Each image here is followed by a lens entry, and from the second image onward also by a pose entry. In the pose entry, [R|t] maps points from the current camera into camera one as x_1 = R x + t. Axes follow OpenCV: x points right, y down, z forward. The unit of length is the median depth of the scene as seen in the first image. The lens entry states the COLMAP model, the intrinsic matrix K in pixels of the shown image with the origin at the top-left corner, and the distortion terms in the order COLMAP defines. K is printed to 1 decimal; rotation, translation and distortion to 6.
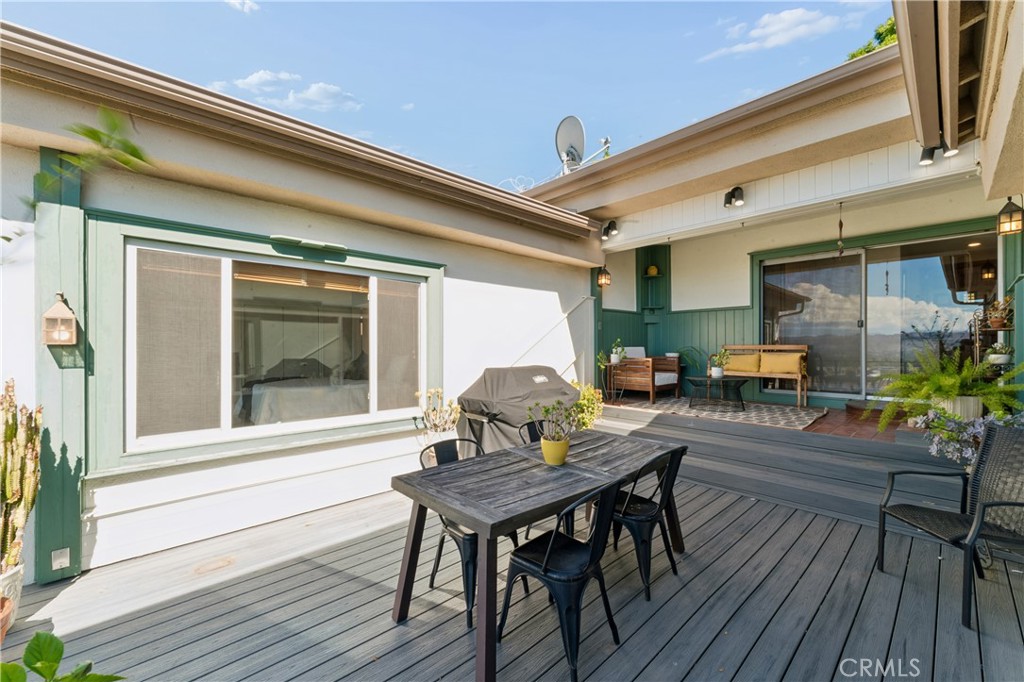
lens RADIAL K [[412.4, 0, 510.4], [0, 412.4, 346.7], [0, 0, 1]] dist [-0.001118, -0.000113]
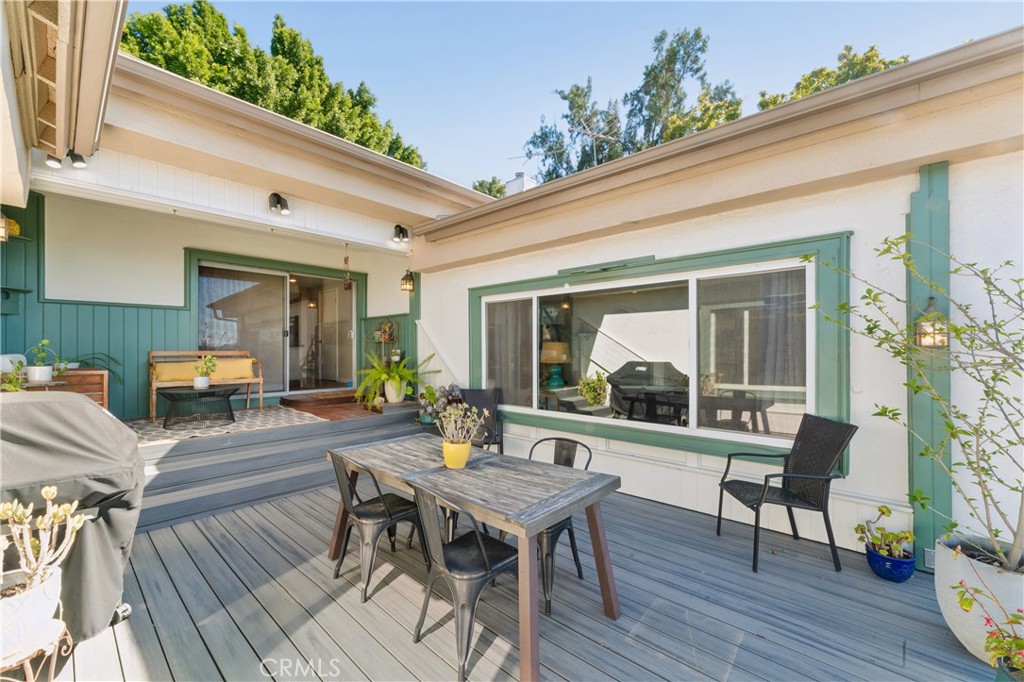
lens RADIAL K [[412.4, 0, 510.4], [0, 412.4, 346.7], [0, 0, 1]] dist [-0.001118, -0.000113]
pose [[-0.082311, 0.013154, 0.996520, -0.429149], [0.004557, 0.999907, -0.012822, 0.001152], [-0.996596, 0.003486, -0.082363, 0.449368]]
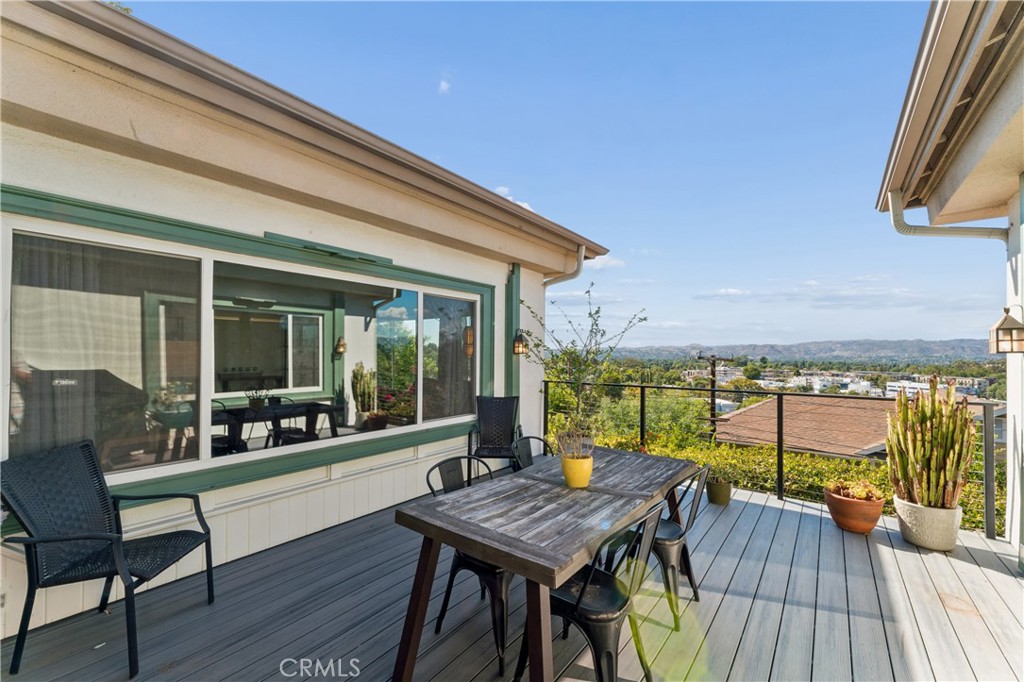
lens RADIAL K [[405.1, 0, 508.4], [0, 405.1, 345.0], [0, 0, 1]] dist [-0.001396, -0.000103]
pose [[-0.989439, -0.002600, -0.144925, 0.180306], [0.000518, 0.999769, -0.021471, -0.002174], [0.144948, -0.021319, -0.989210, 0.875767]]
